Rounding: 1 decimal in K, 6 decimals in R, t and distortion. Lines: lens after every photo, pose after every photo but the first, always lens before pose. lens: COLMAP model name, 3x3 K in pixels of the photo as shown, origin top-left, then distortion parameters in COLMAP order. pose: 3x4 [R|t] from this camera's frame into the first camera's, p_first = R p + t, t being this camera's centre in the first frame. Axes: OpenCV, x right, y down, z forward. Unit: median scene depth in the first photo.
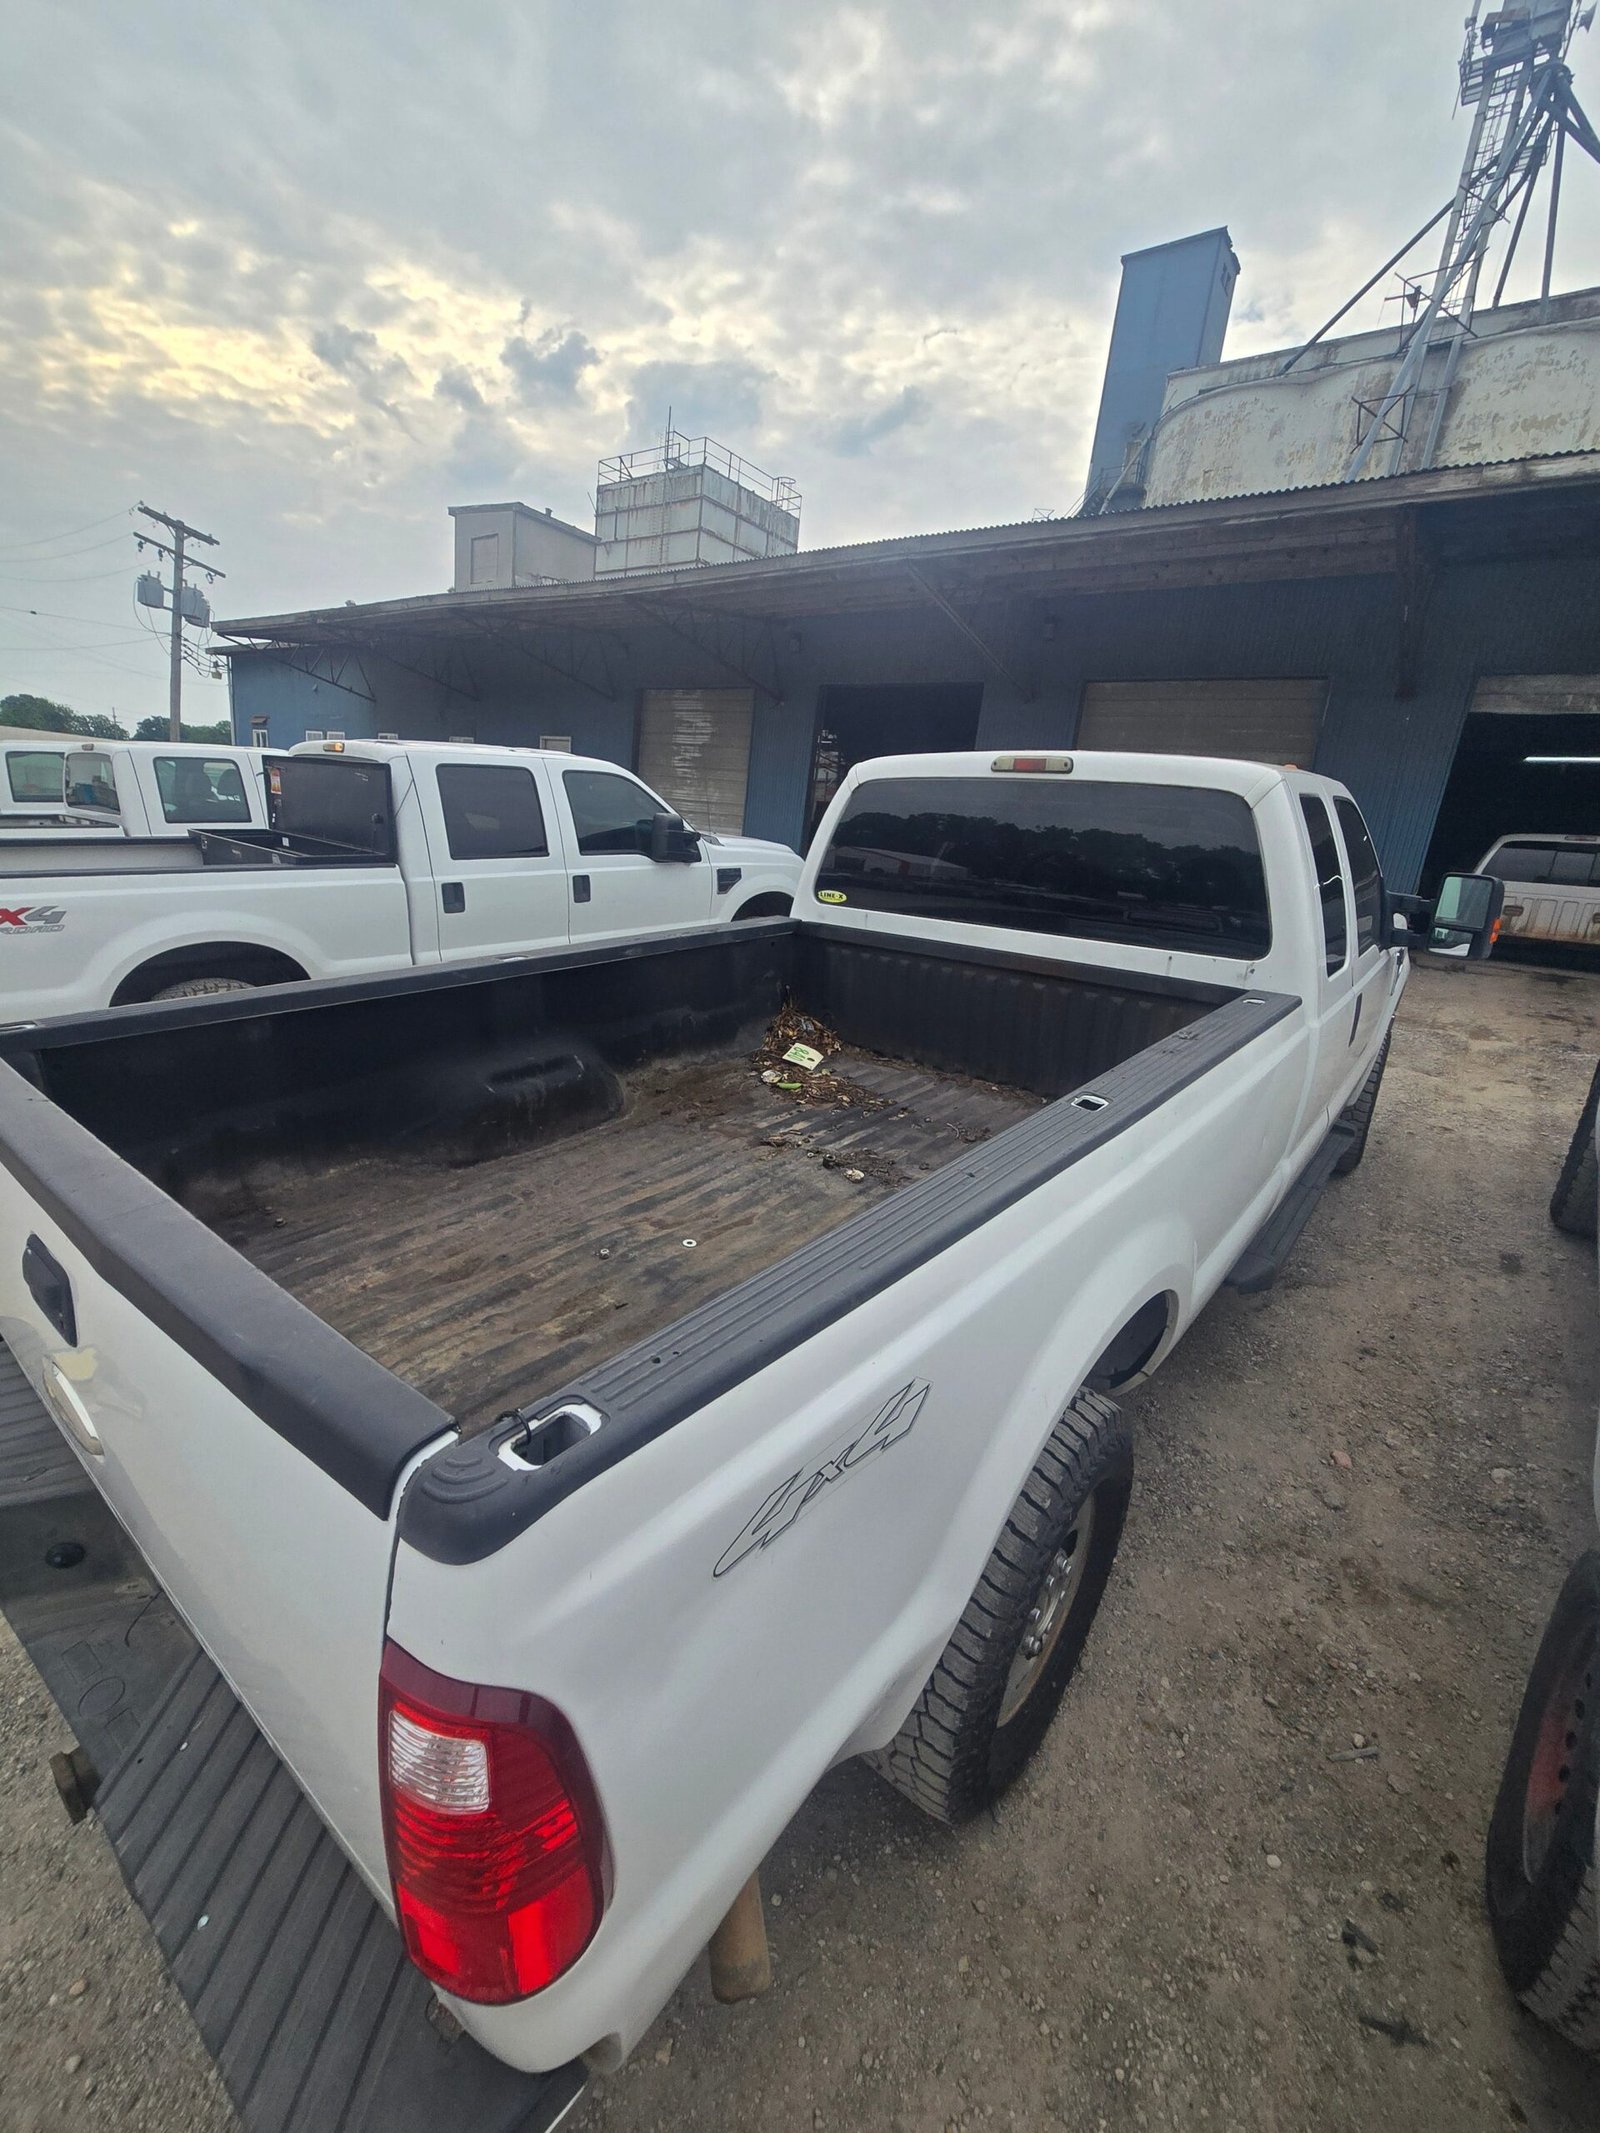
lens RADIAL K [[876.3, 0, 797.1], [0, 876.3, 1093.8], [0, 0, 1]] dist [0.003766, -0.000857]
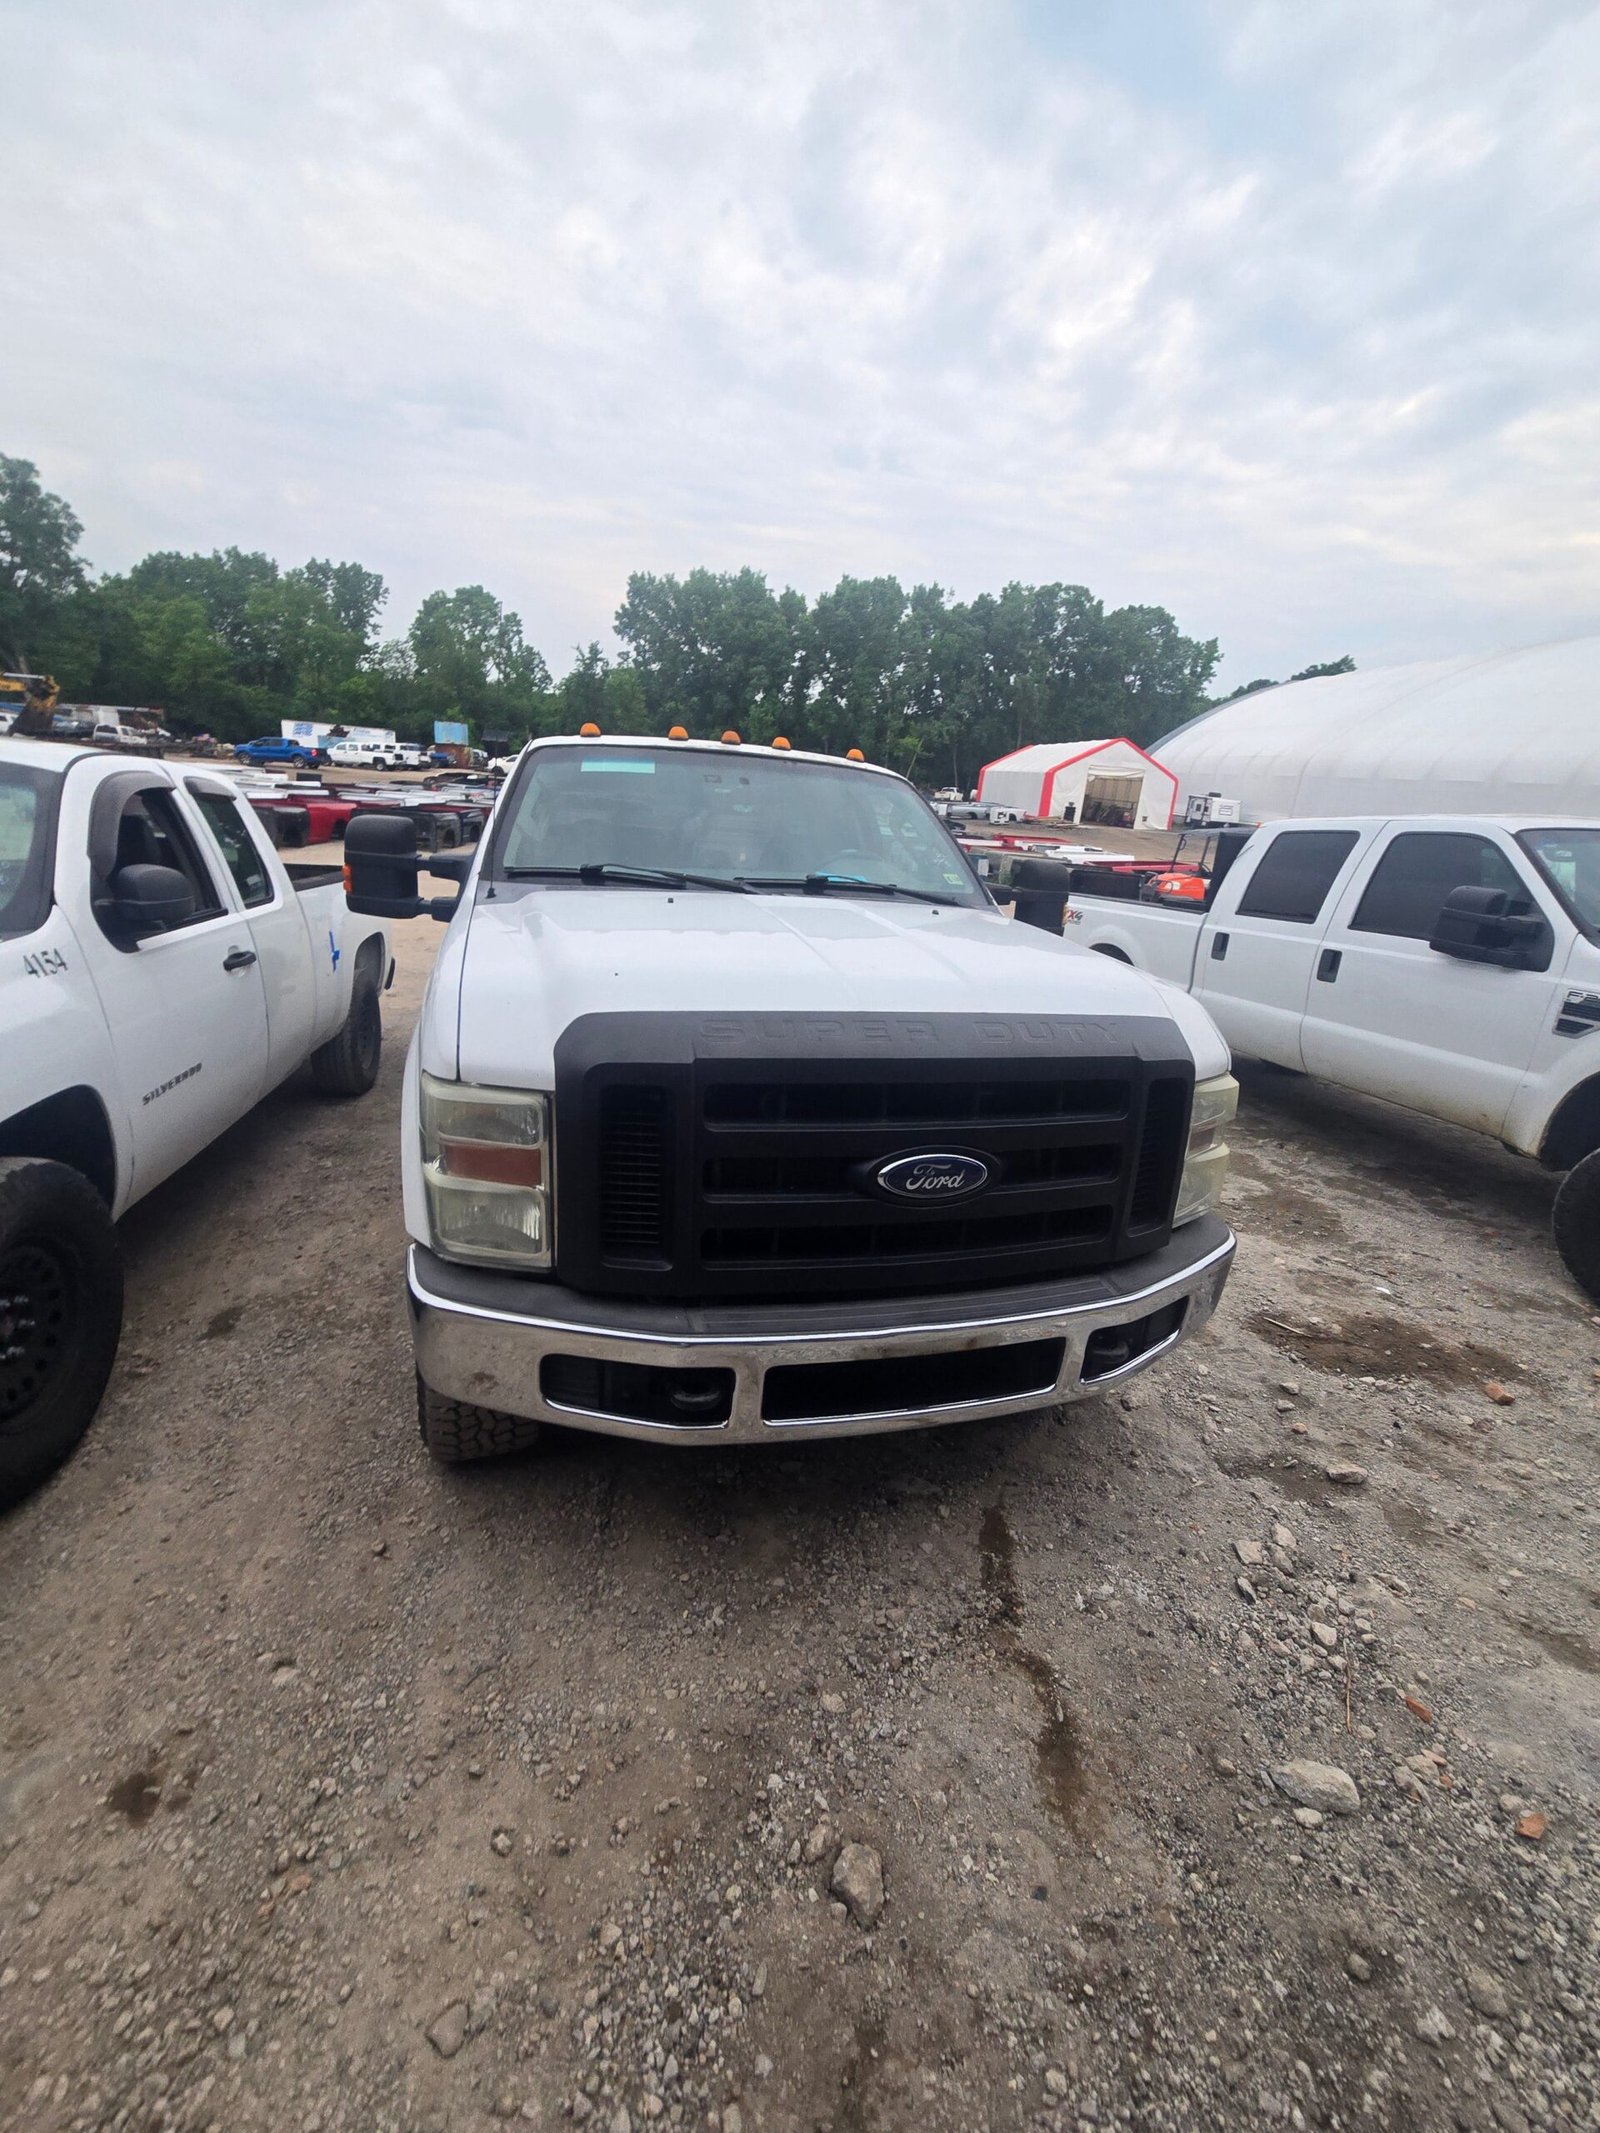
lens RADIAL K [[876.3, 0, 795.9], [0, 876.3, 1076.6], [0, 0, 1]] dist [0.003766, -0.000857]
pose [[-0.566102, 0.140387, -0.812293, 0.442840], [-0.345757, 0.854086, 0.388574, -0.175981], [0.748318, 0.500829, -0.434960, 0.624154]]
